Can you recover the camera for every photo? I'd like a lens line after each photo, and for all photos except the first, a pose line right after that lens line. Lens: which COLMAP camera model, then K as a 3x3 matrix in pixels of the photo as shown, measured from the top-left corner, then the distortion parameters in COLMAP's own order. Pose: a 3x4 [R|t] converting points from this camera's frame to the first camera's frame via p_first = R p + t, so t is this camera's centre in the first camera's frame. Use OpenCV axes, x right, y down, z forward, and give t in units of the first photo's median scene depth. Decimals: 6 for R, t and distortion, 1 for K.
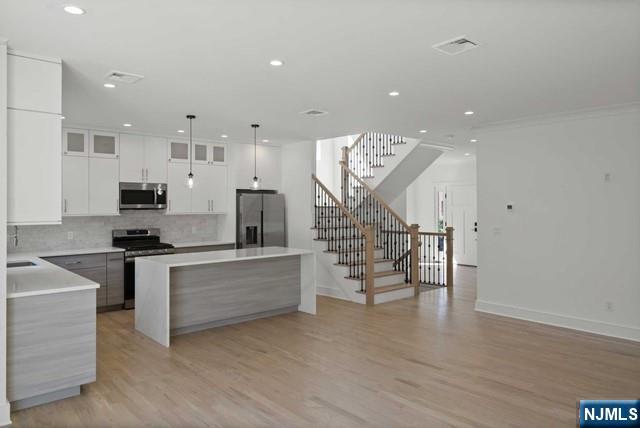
lens RADIAL K [[442.6, 0, 310.6], [0, 442.6, 208.3], [0, 0, 1]] dist [0.005854, 0.002351]
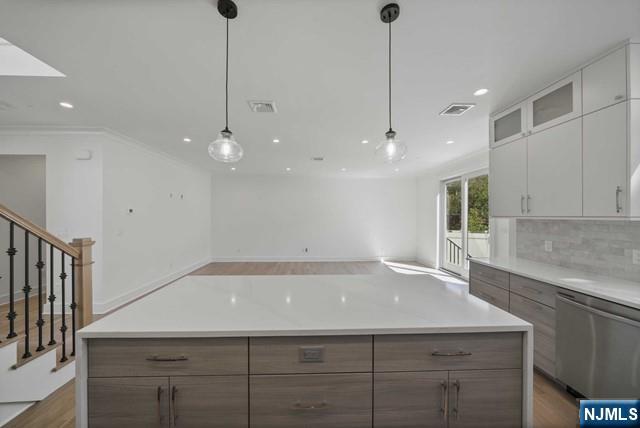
lens RADIAL K [[226.5, 0, 319.4], [0, 226.5, 216.0], [0, 0, 1]] dist [-0.000634, -0.000100]
pose [[-0.781649, -0.000627, 0.623719, -0.276575], [0.006288, 0.999941, 0.008884, 0.007846], [-0.623687, 0.010866, -0.781598, 0.944837]]
